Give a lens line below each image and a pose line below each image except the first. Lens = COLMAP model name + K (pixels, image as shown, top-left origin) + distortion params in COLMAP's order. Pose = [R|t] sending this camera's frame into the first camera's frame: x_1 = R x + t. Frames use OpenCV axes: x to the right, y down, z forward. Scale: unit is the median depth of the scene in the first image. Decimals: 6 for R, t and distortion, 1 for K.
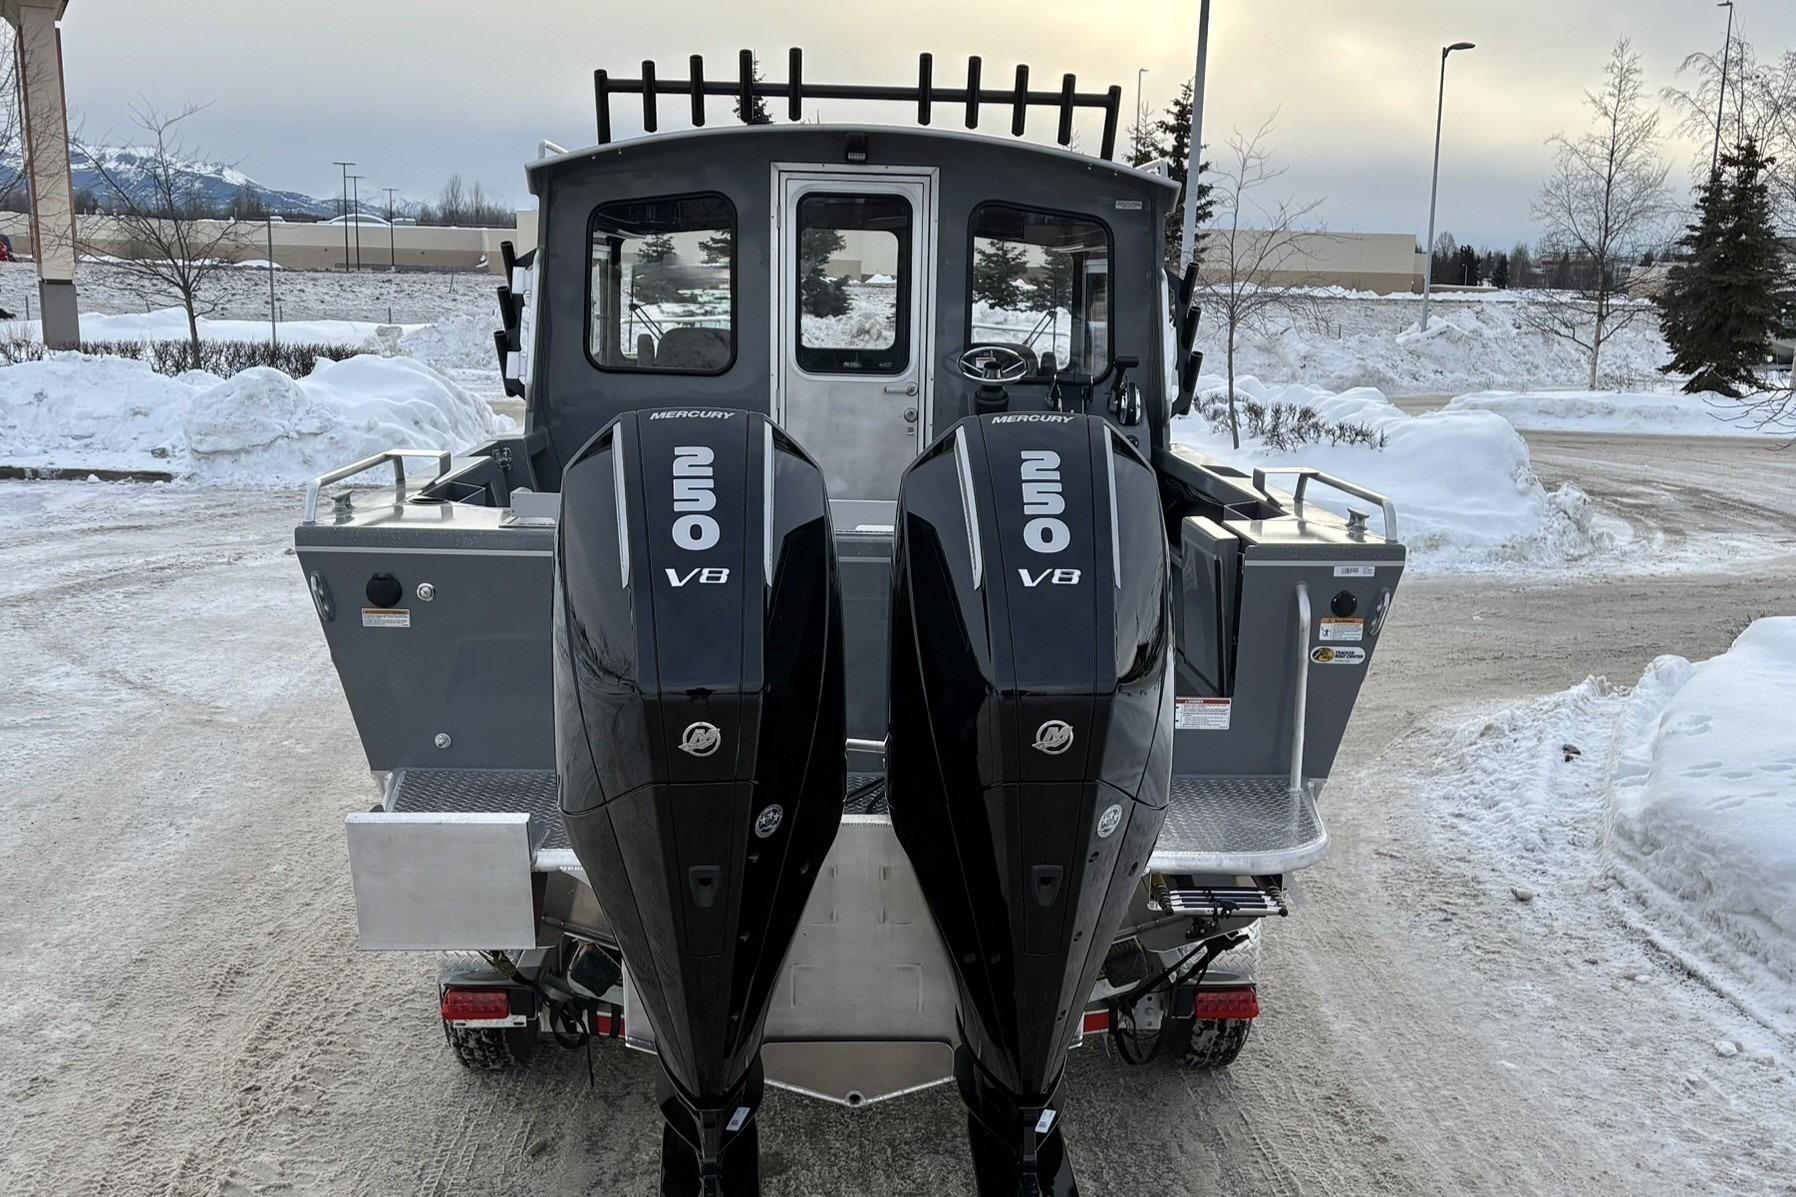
lens RADIAL K [[1749.6, 0, 924.1], [0, 1749.6, 644.1], [0, 0, 1]] dist [0.097221, -0.182202]
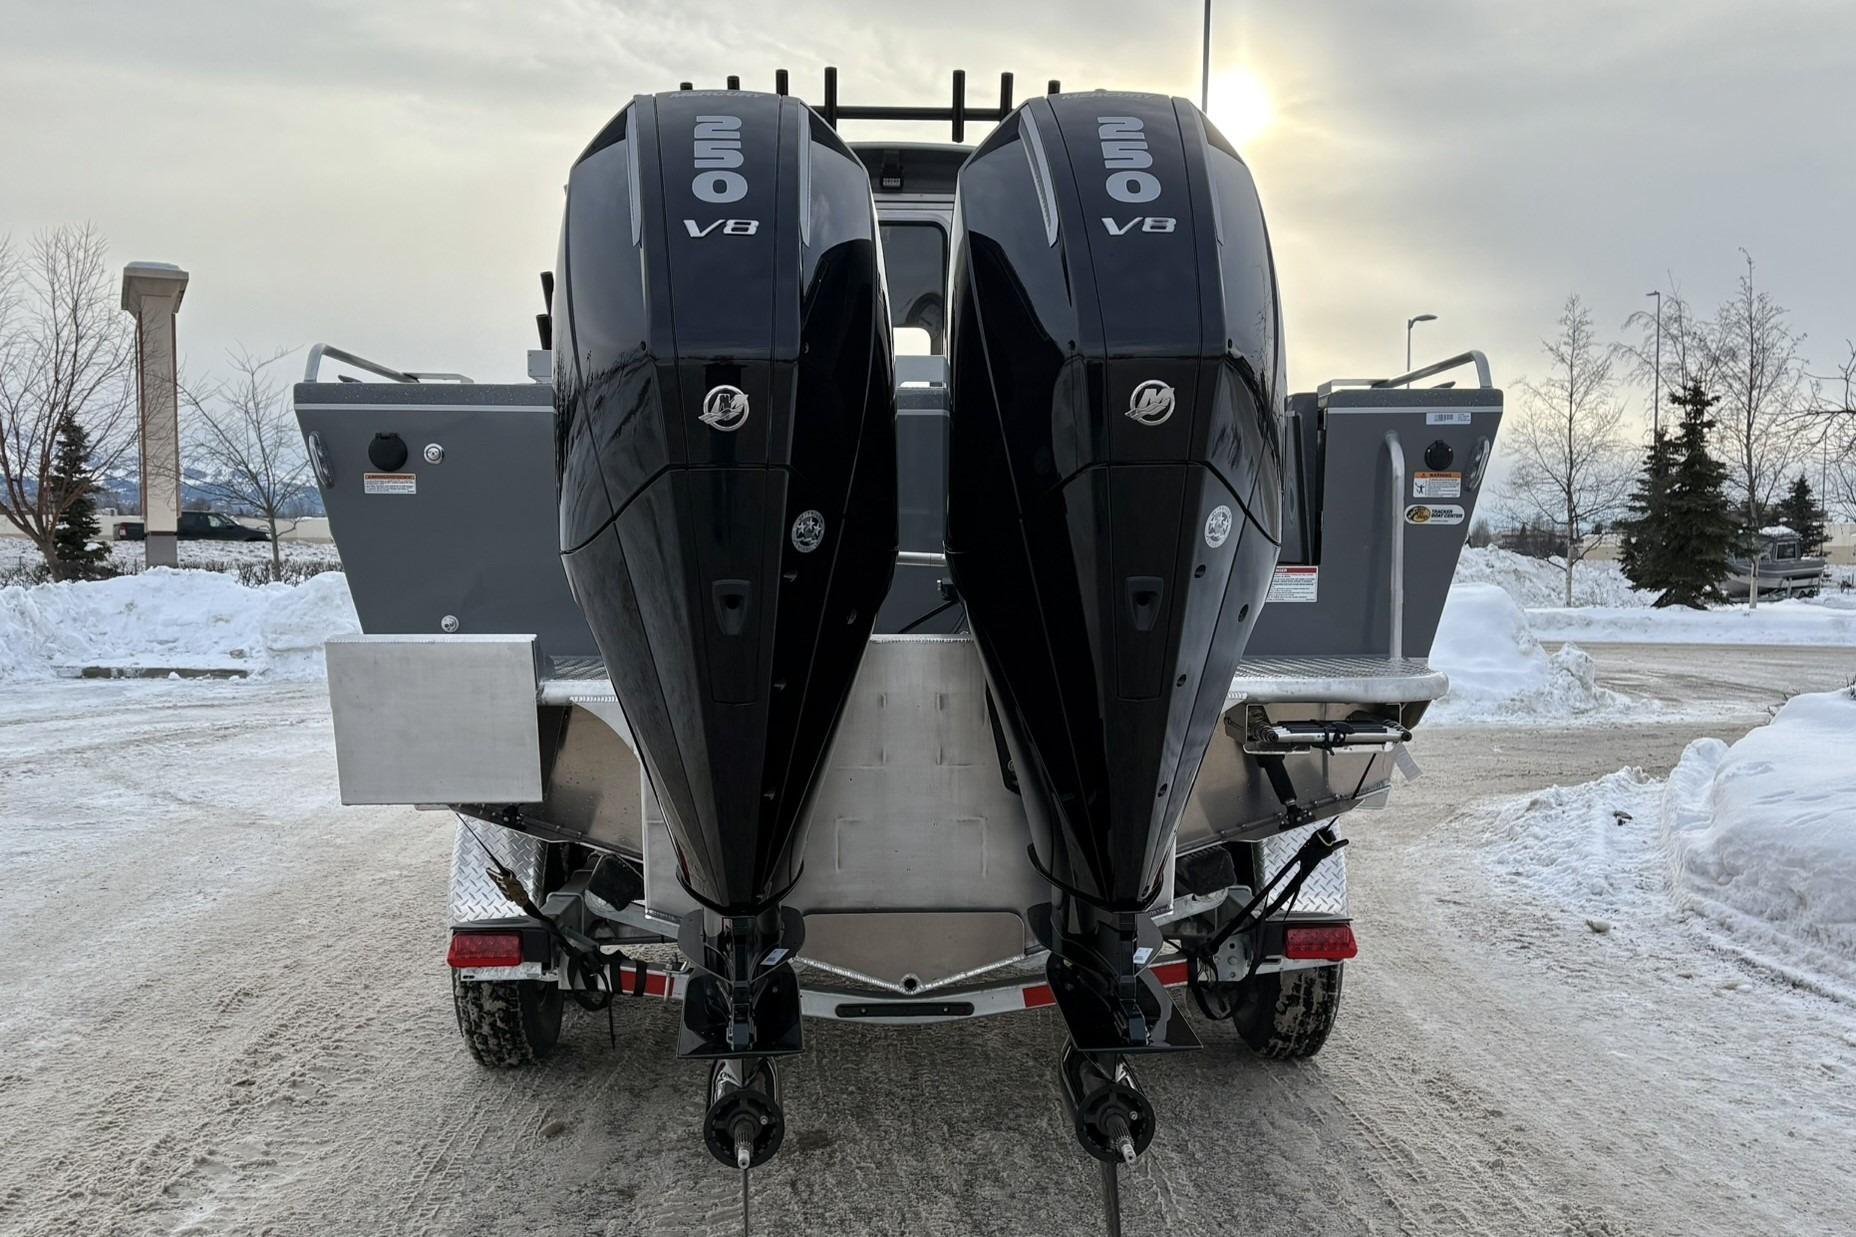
lens RADIAL K [[1580.4, 0, 924.3], [0, 1580.4, 713.2], [0, 0, 1]] dist [0.015345, 0.011337]
pose [[0.999761, -0.017970, -0.012476, -0.014640], [0.016061, 0.990144, -0.139127, 0.165049], [0.014854, 0.138893, 0.990196, 0.153324]]
